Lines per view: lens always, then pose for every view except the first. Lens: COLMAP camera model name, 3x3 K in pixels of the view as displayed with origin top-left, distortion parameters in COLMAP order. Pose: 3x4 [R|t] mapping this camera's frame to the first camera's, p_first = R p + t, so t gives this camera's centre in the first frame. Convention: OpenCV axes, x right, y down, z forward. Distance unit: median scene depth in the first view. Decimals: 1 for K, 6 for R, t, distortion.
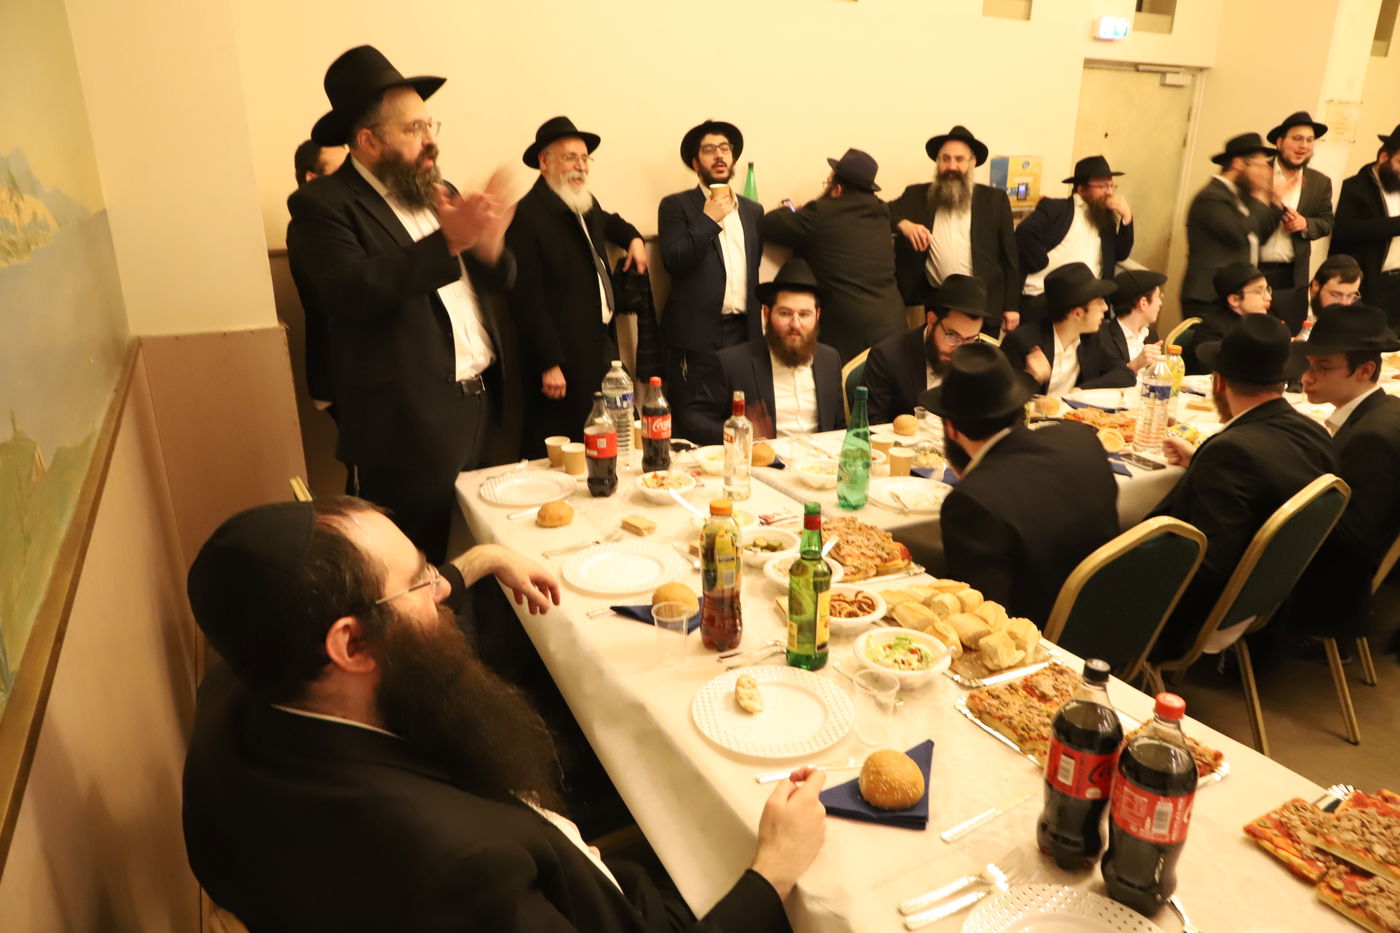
lens RADIAL K [[951.5, 0, 688.8], [0, 951.5, 470.3], [0, 0, 1]] dist [-0.001368, 0.002398]
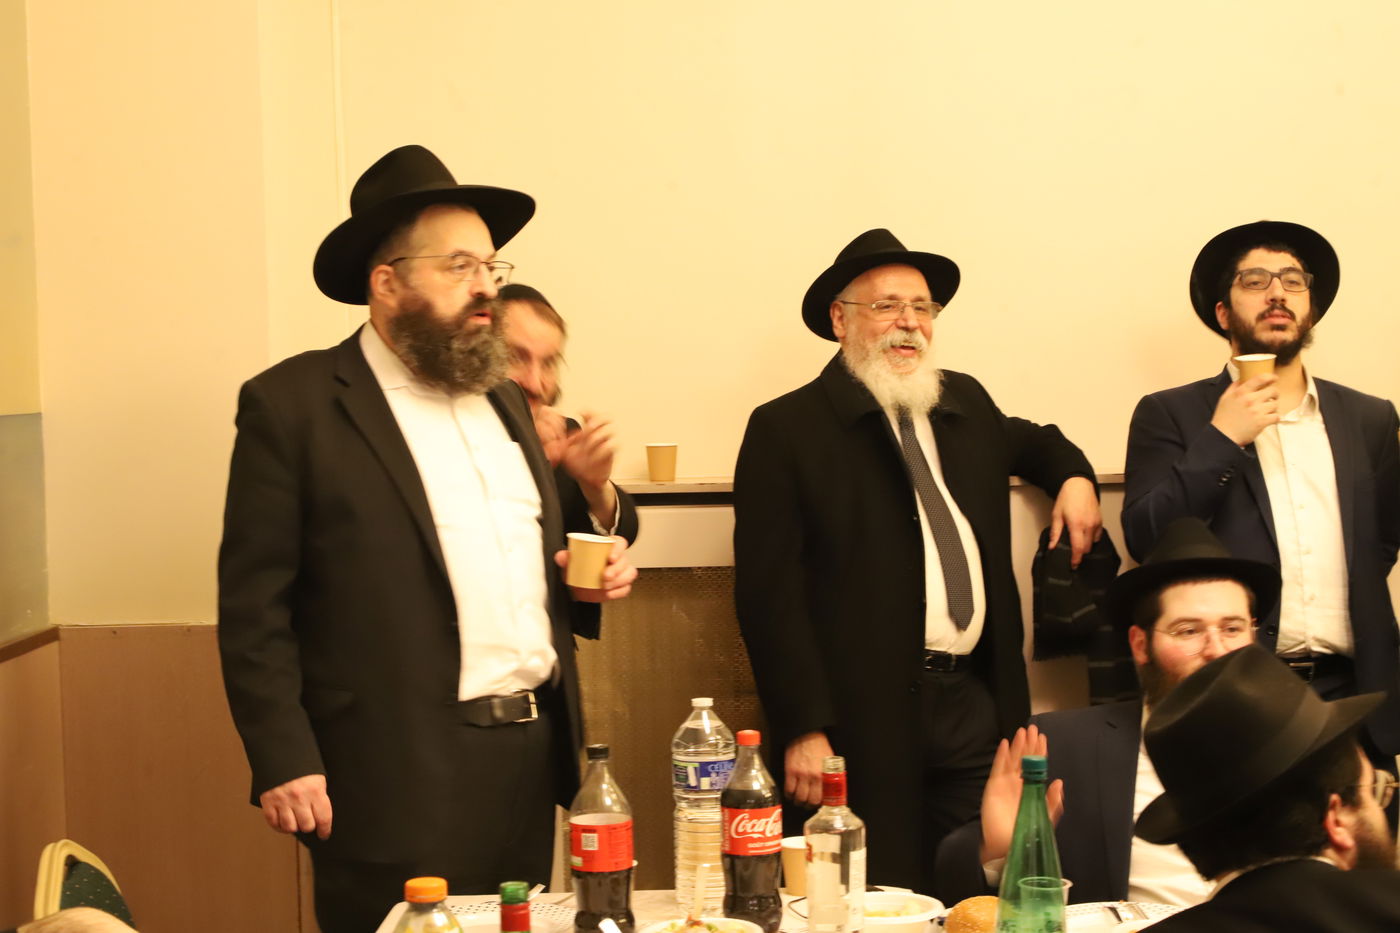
lens RADIAL K [[2672.6, 0, 706.5], [0, 2672.6, 466.6], [0, 0, 1]] dist [-0.133648, 0.000000]
pose [[0.878420, 0.005008, -0.477863, 0.496698], [-0.127479, 0.966167, -0.224210, 0.068543], [0.460573, 0.257868, 0.849339, -0.176557]]
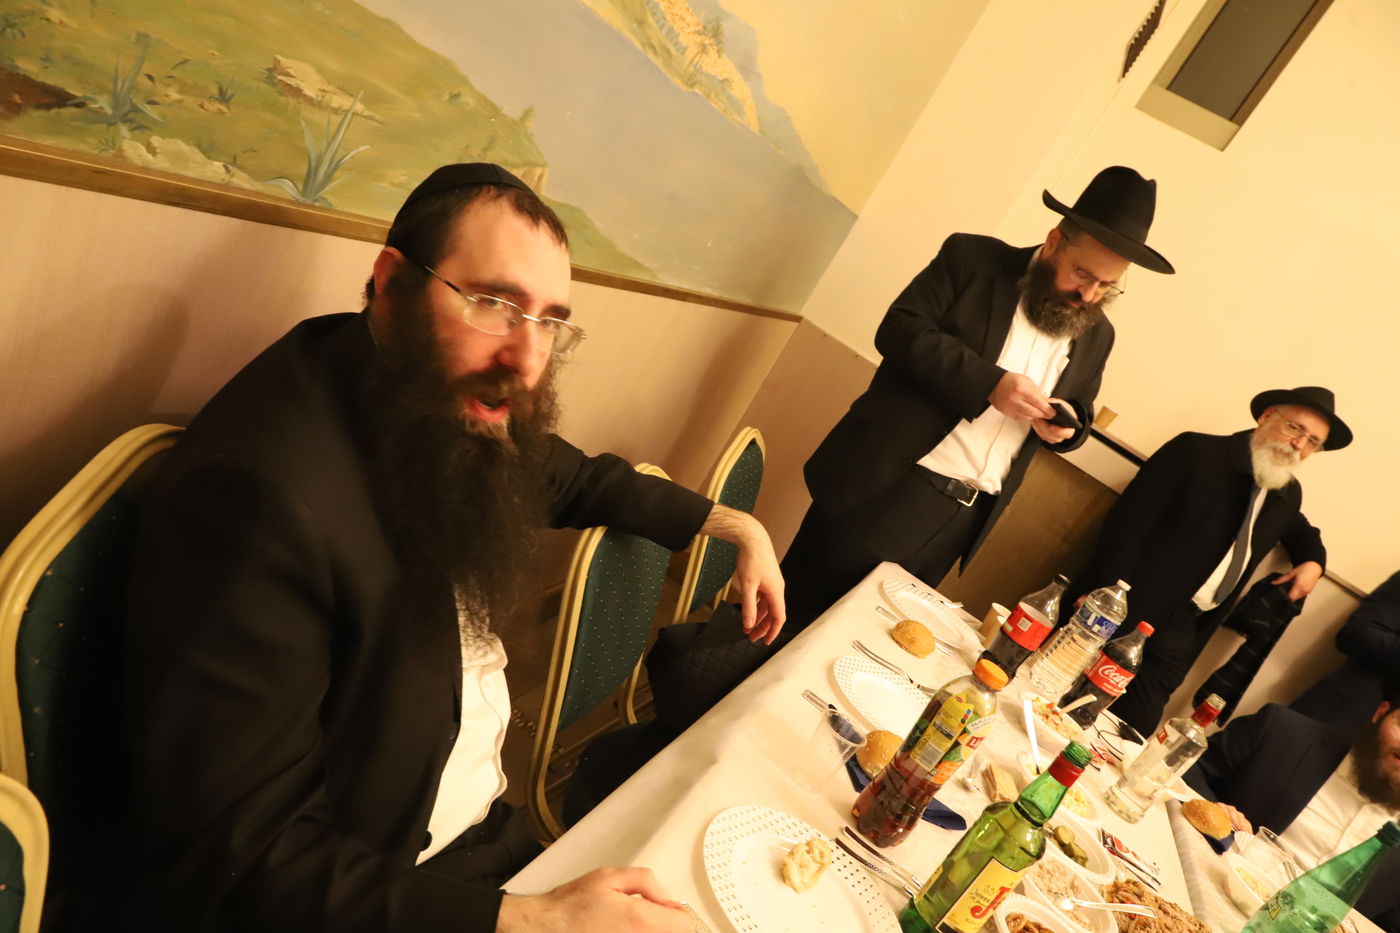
lens RADIAL K [[951.5, 0, 708.4], [0, 951.5, 473.0], [0, 0, 1]] dist [-0.001368, 0.002398]
pose [[0.548021, 0.556955, -0.624079, 0.149140], [-0.691976, 0.721030, 0.035835, 0.027262], [0.469938, 0.412210, 0.780539, 0.152159]]
